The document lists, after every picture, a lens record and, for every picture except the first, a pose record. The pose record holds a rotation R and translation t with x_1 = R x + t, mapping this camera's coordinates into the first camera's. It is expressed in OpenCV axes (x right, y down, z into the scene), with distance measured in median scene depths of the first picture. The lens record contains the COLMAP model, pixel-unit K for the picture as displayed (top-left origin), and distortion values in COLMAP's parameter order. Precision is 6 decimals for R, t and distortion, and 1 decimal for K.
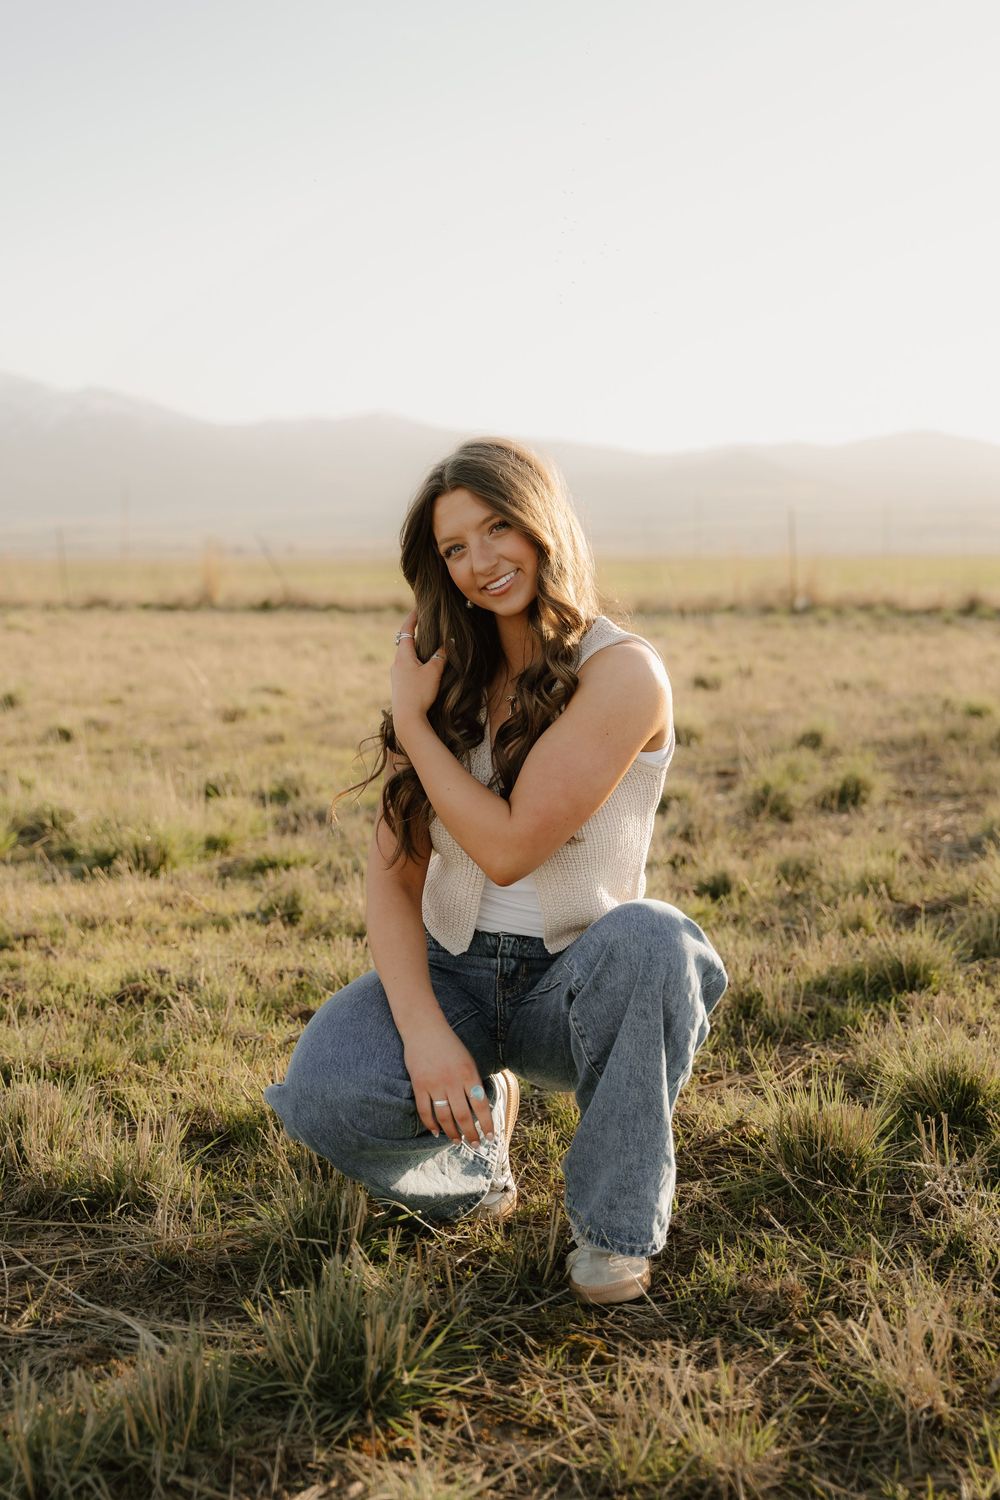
lens RADIAL K [[1864.1, 0, 500.0], [0, 1864.1, 750.0], [0, 0, 1]] dist [0.007889, 0.020254]
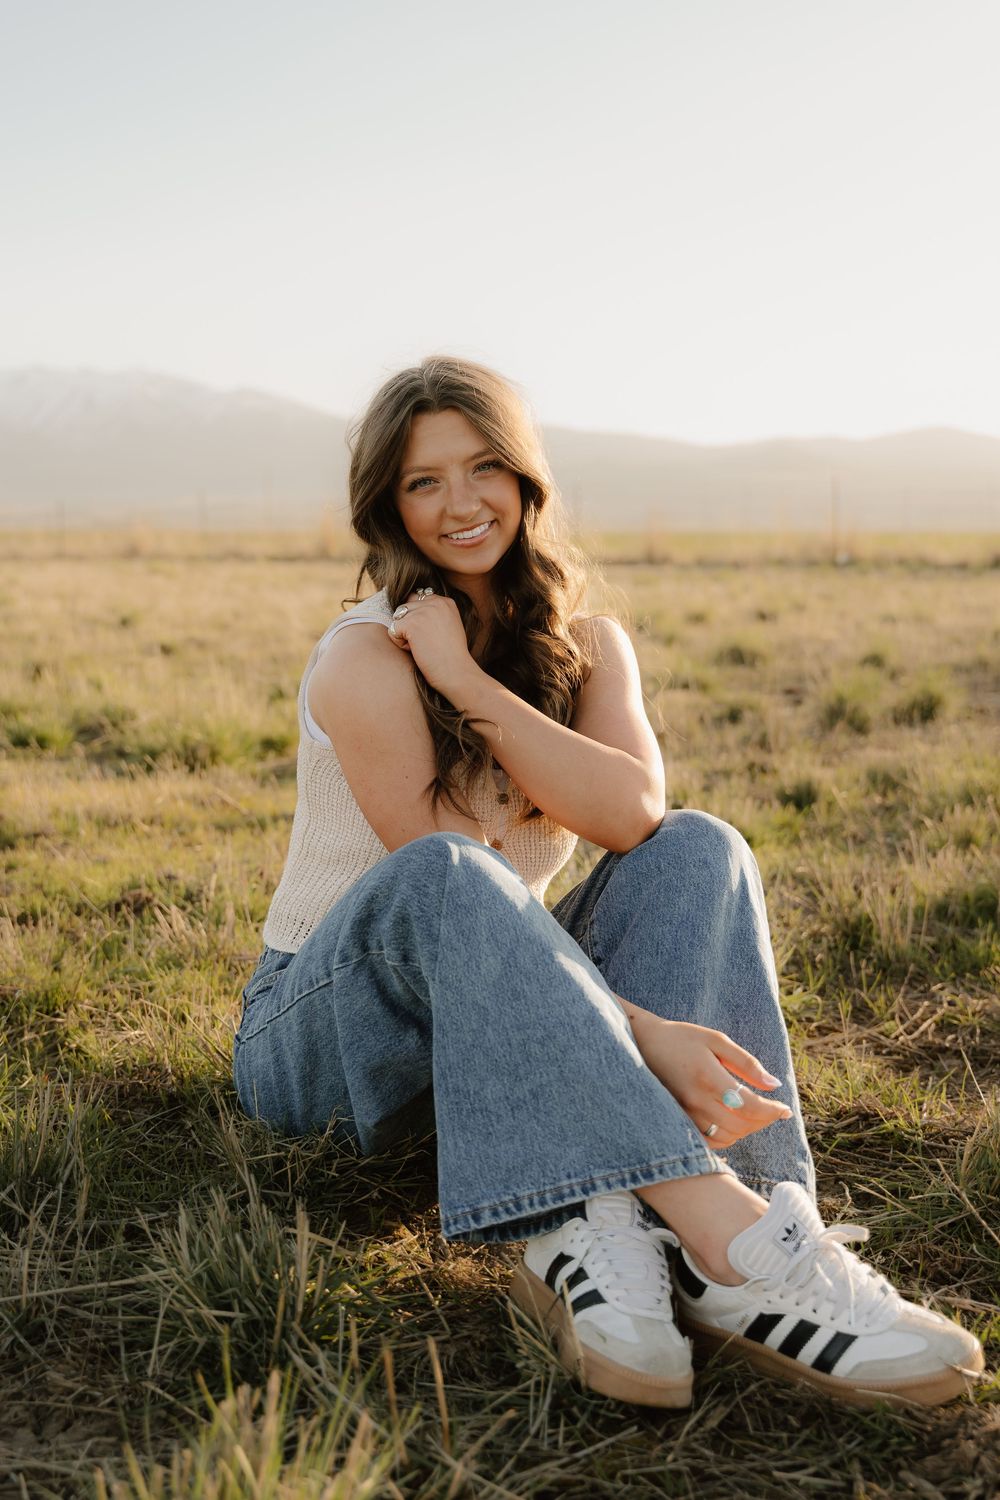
lens RADIAL K [[1544.1, 0, 500.0], [0, 1544.1, 750.0], [0, 0, 1]] dist [-0.014670, 0.026776]
pose [[0.998684, 0.017339, -0.048275, 0.005714], [-0.015508, 0.999155, 0.038051, 0.026124], [0.048894, -0.037253, 0.998109, 0.256727]]
